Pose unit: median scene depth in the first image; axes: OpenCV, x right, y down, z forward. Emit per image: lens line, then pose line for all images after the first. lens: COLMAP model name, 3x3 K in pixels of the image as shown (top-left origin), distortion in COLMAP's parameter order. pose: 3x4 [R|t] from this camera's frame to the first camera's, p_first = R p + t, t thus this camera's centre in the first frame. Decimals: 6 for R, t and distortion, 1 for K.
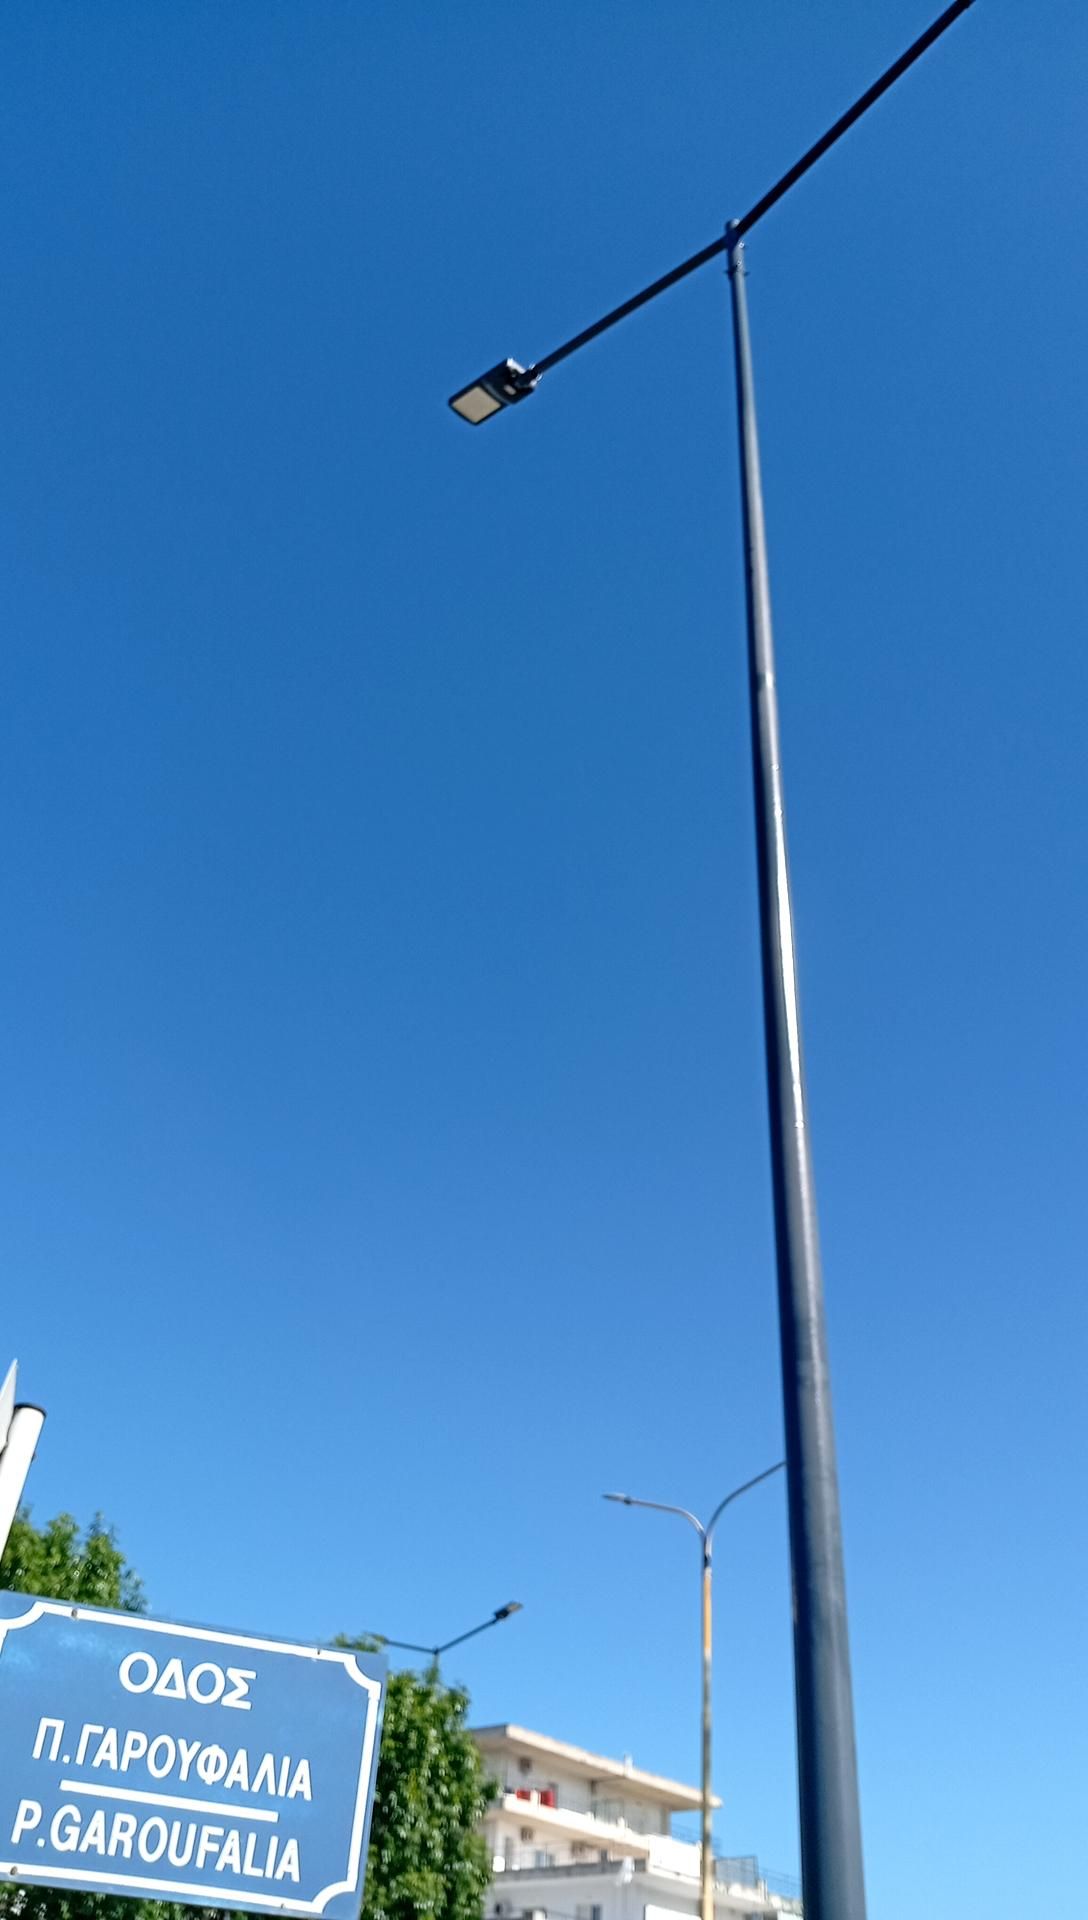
lens RADIAL K [[1529.7, 0, 544.0], [0, 1529.7, 960.0], [0, 0, 1]] dist [0.061083, -0.158643]
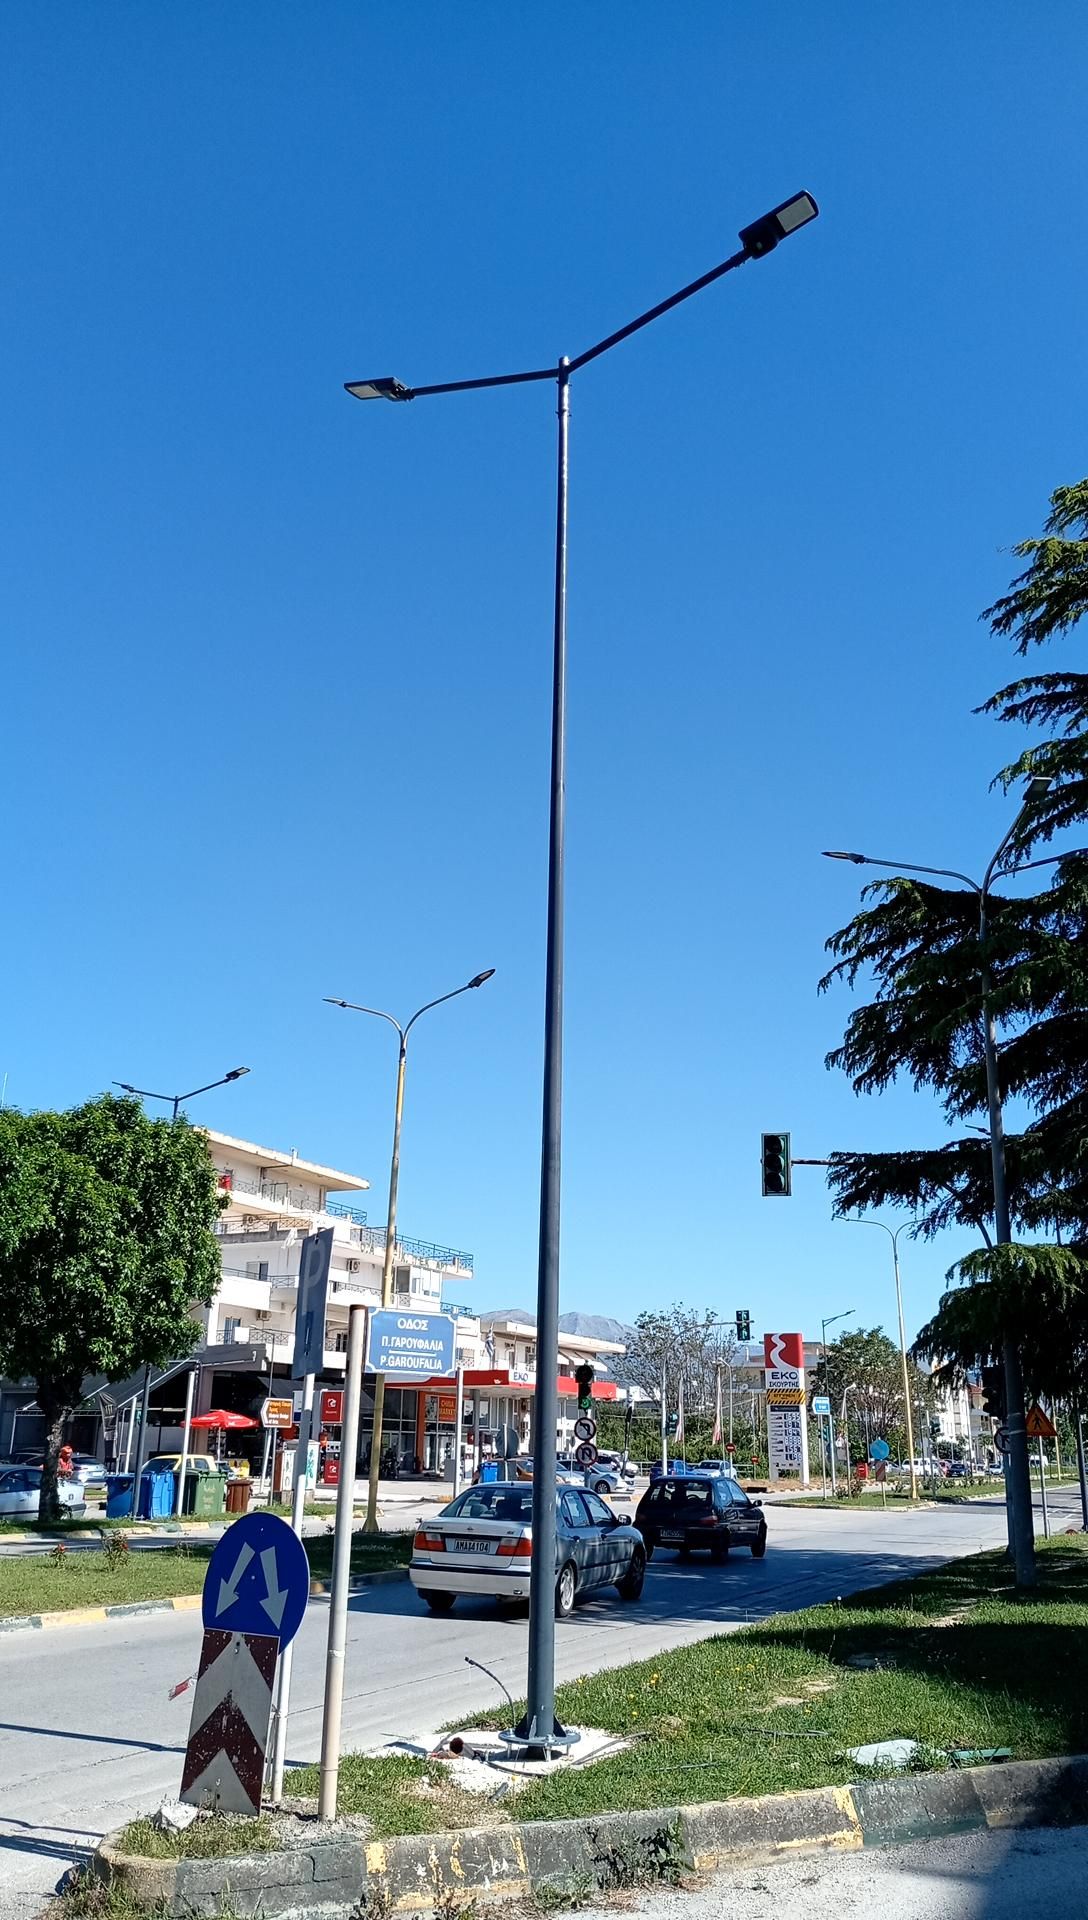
lens RADIAL K [[1529.7, 0, 544.0], [0, 1529.7, 960.0], [0, 0, 1]] dist [0.061083, -0.158643]
pose [[0.974624, 0.040164, 0.220215, -0.068726], [-0.116605, 0.930851, 0.346295, -0.152563], [-0.191079, -0.363185, 0.911913, -0.195606]]
